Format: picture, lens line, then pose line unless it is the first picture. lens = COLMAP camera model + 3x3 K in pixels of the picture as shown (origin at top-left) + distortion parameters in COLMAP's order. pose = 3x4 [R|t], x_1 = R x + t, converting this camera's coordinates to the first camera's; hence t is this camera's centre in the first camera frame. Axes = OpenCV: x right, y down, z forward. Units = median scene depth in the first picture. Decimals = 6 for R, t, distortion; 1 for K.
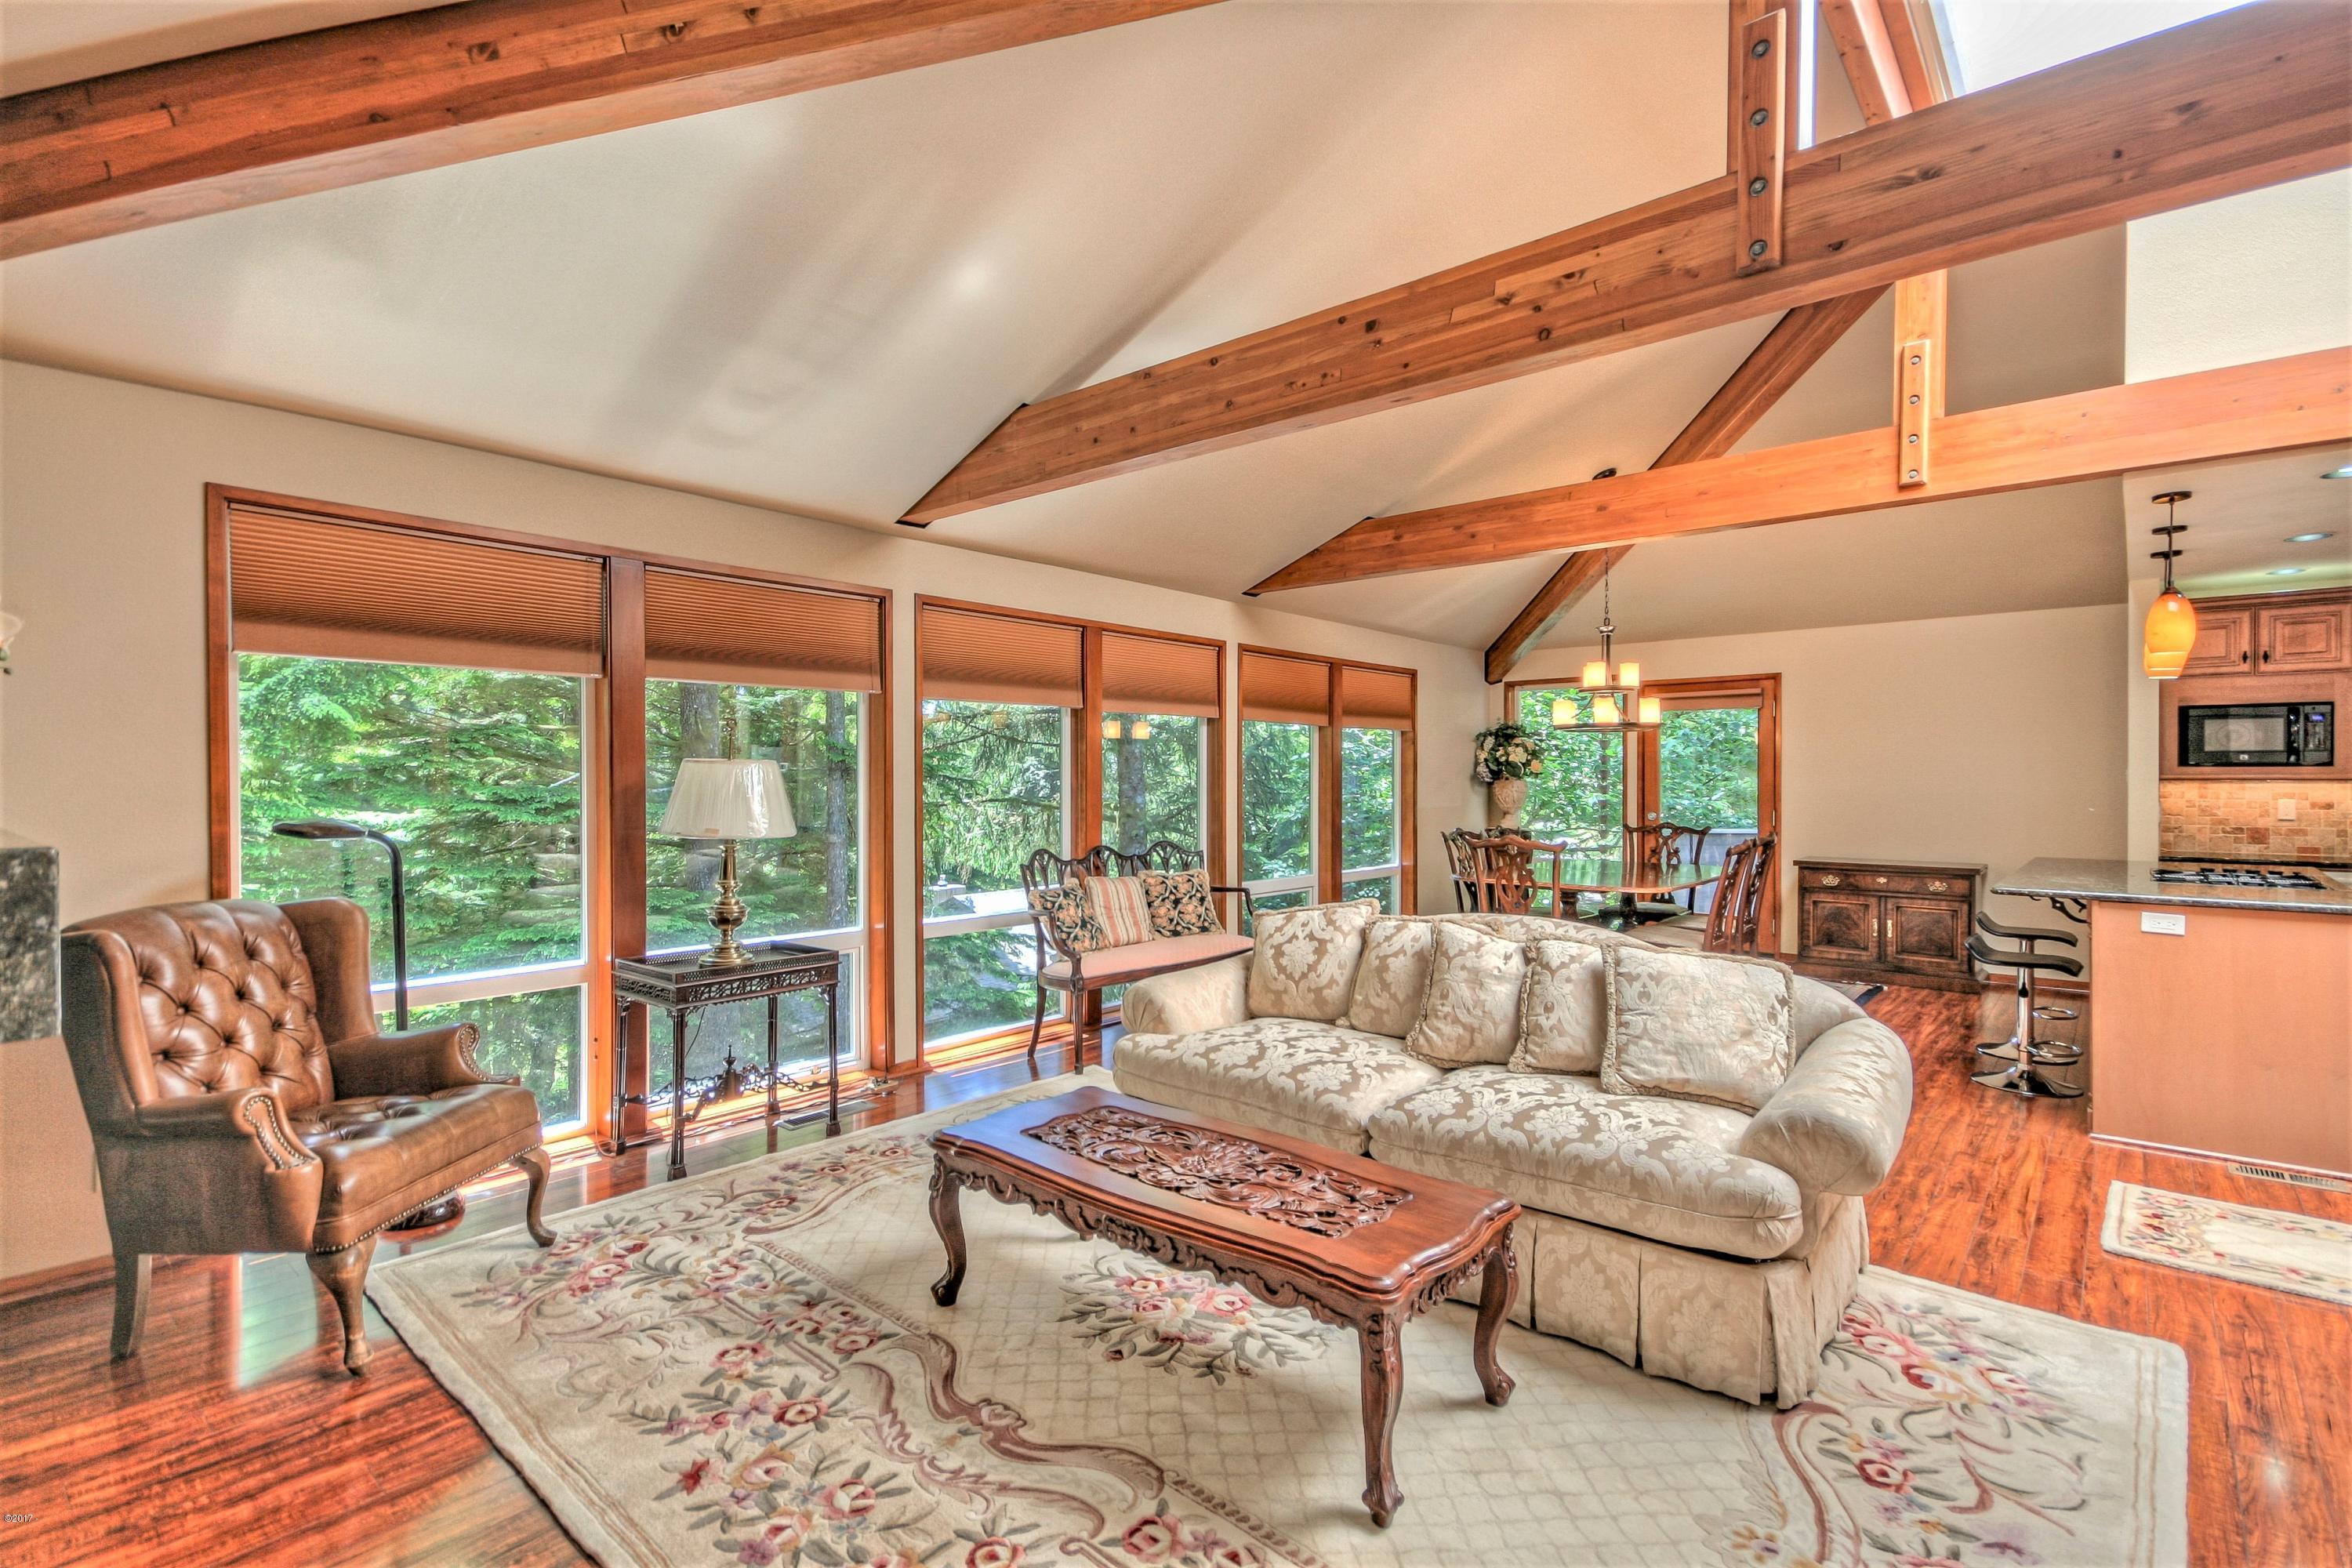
lens RADIAL K [[1130.2, 0, 1181.8], [0, 1130.2, 780.3], [0, 0, 1]] dist [0.009895, 0.000734]
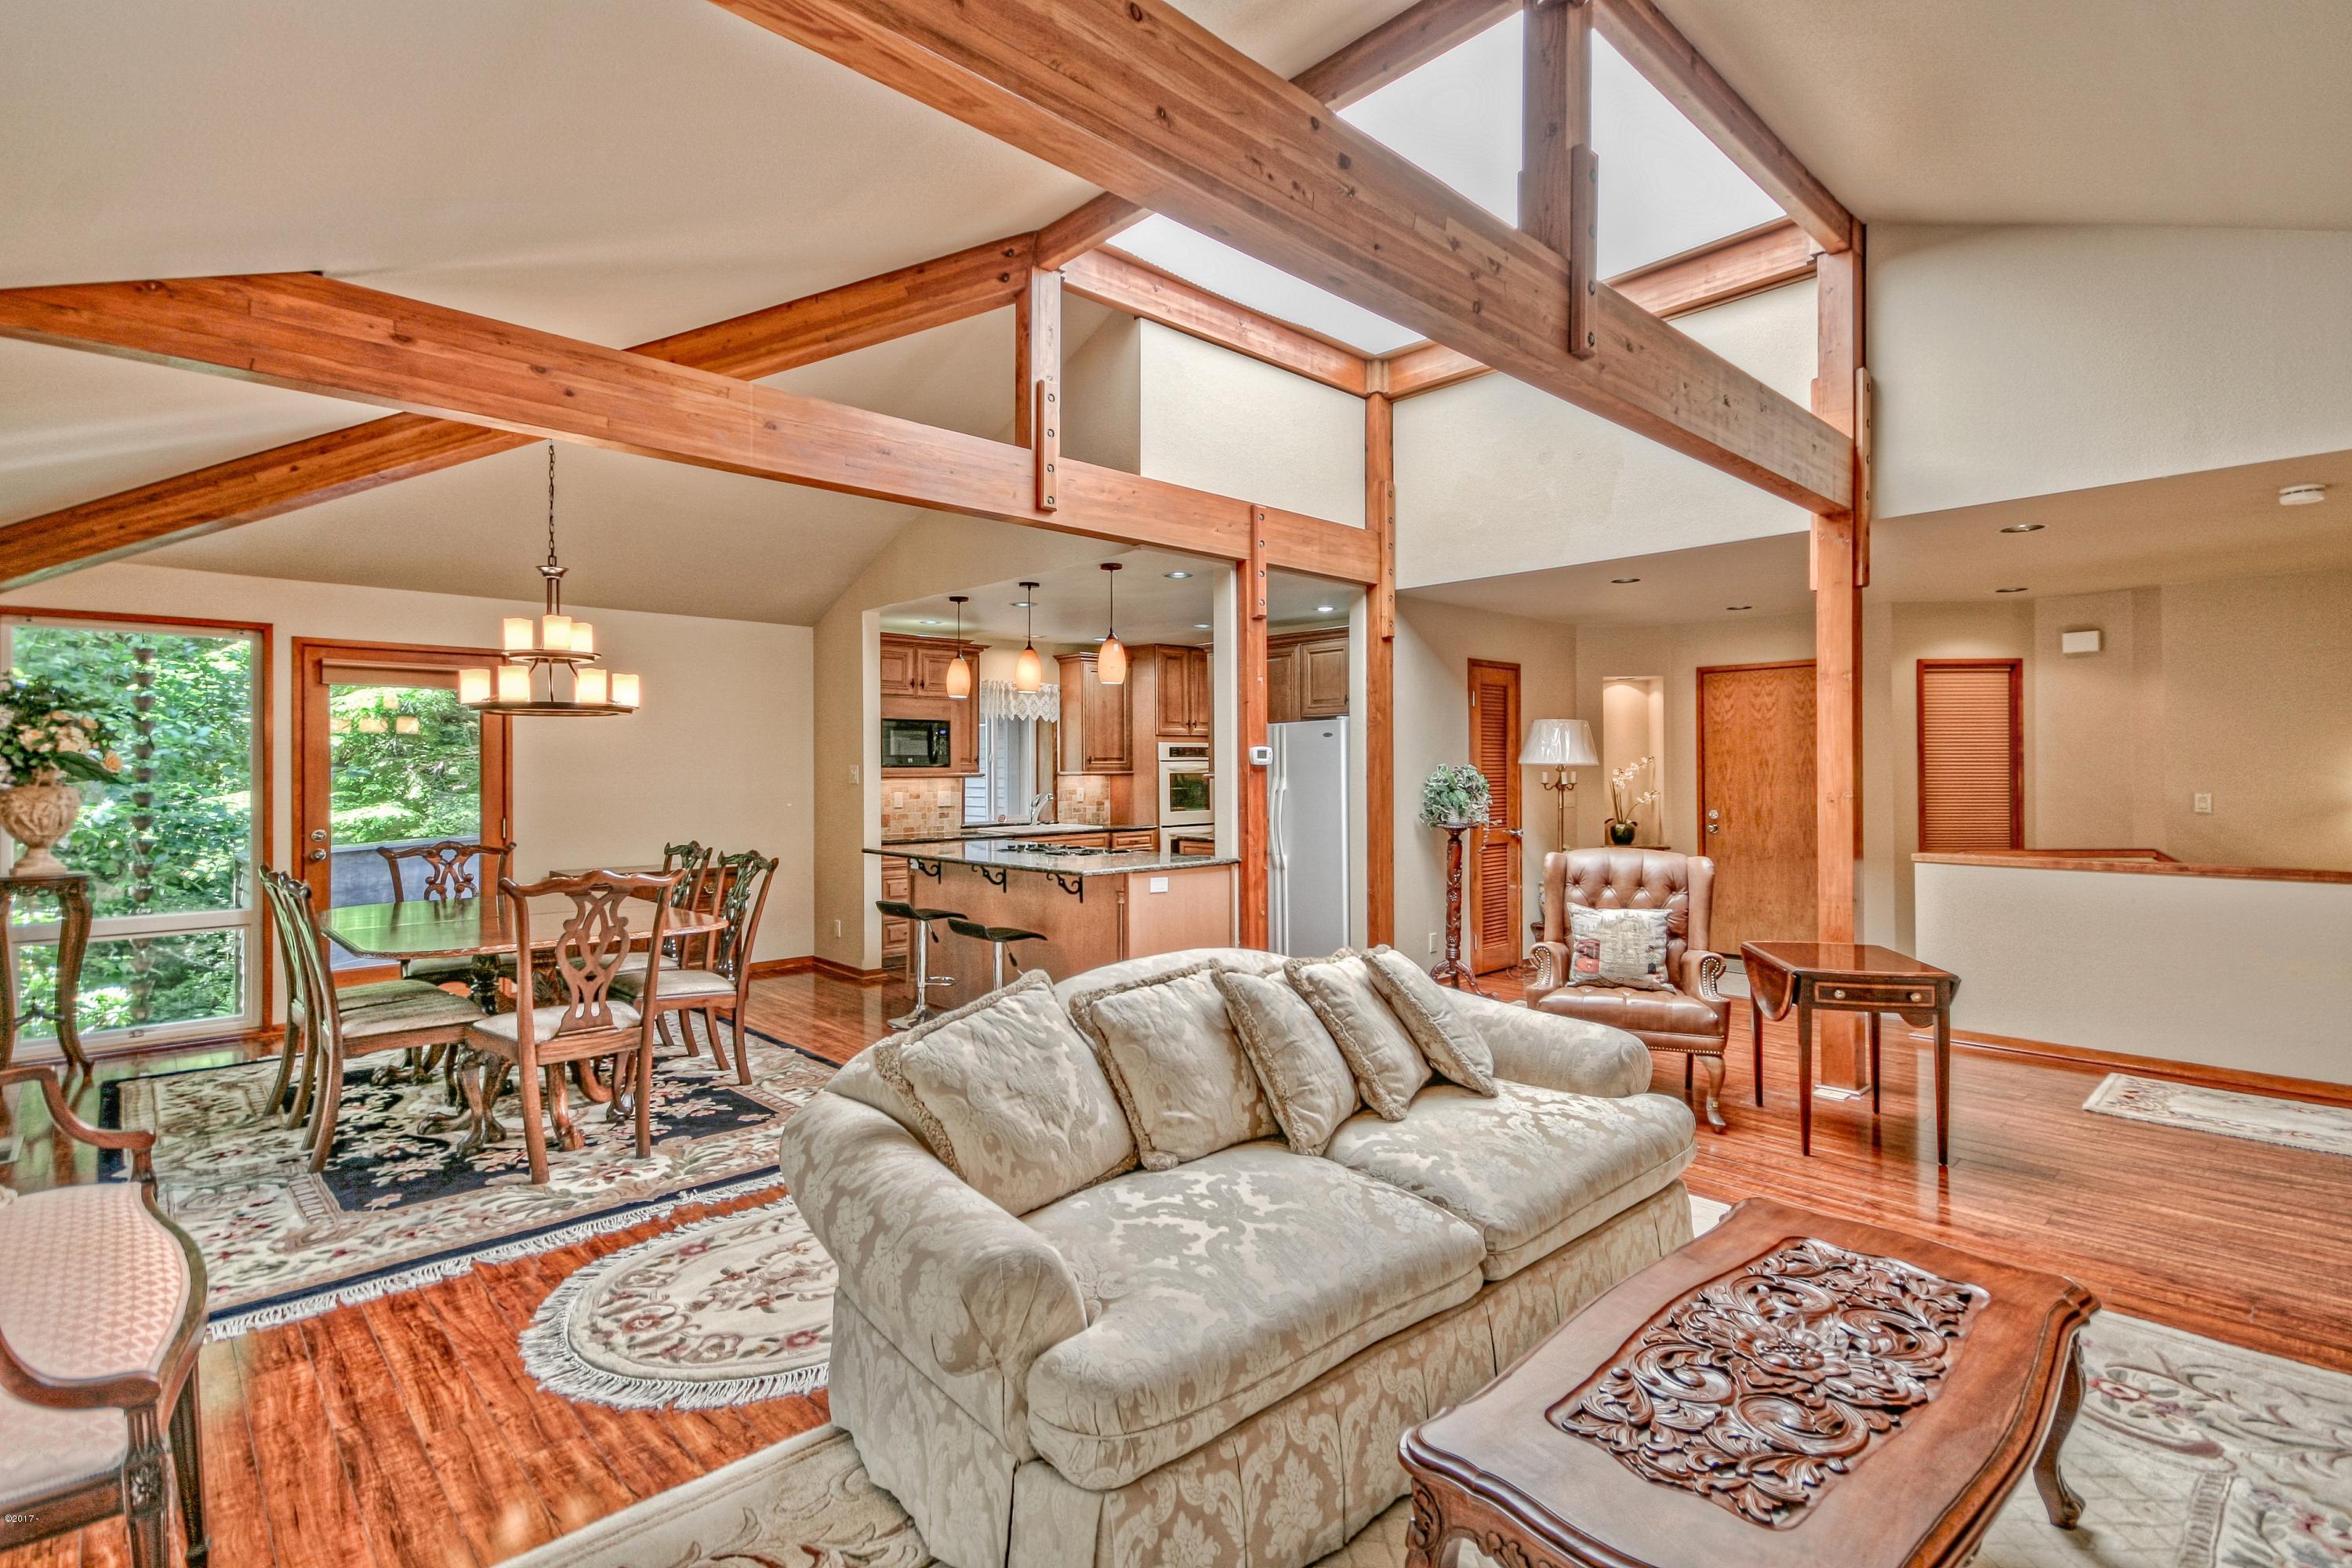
lens RADIAL K [[1130.2, 0, 1187.4], [0, 1130.2, 777.7], [0, 0, 1]] dist [0.009895, 0.000734]
pose [[0.090619, -0.005506, 0.995870, -0.327227], [0.004718, 0.999976, 0.005099, -0.006559], [-0.995874, 0.004236, 0.090643, 0.598205]]
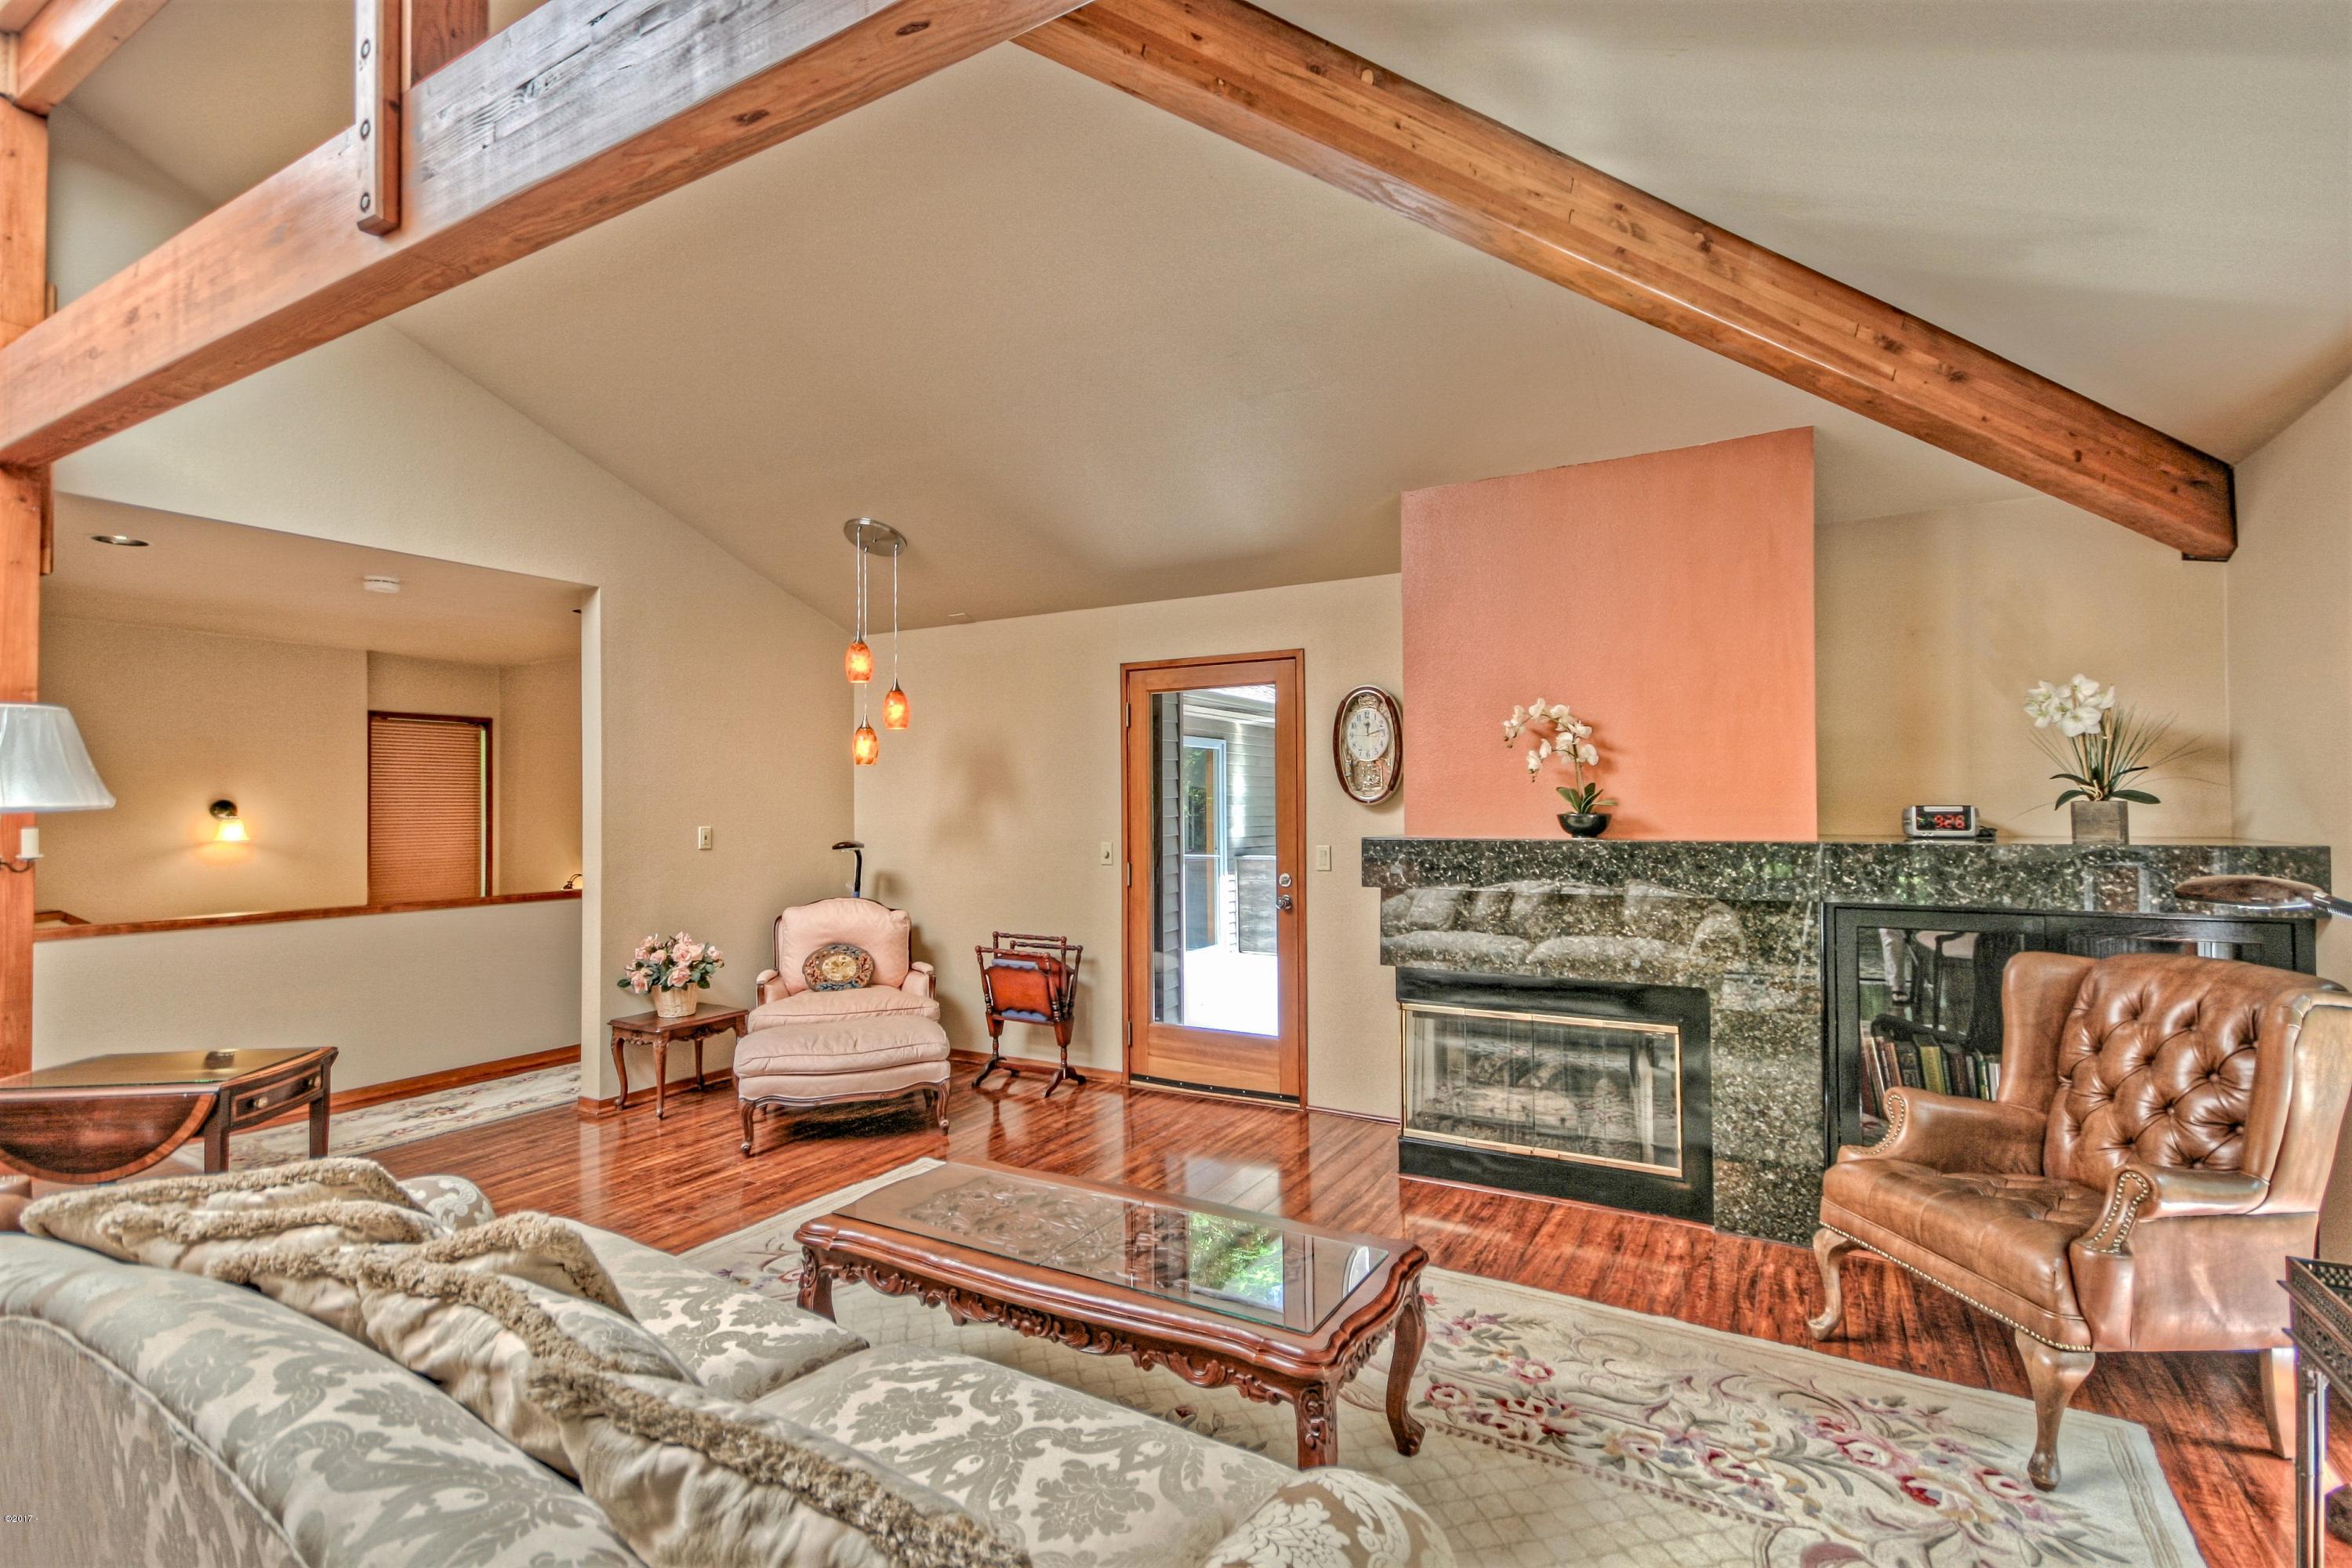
lens RADIAL K [[1130.2, 0, 1167.9], [0, 1130.2, 800.0], [0, 0, 1]] dist [0.009895, 0.000734]
pose [[-0.979688, -0.000879, -0.200524, 0.065191], [0.001064, 0.999954, -0.009578, -0.011820], [0.200523, -0.009596, -0.979642, 0.898152]]
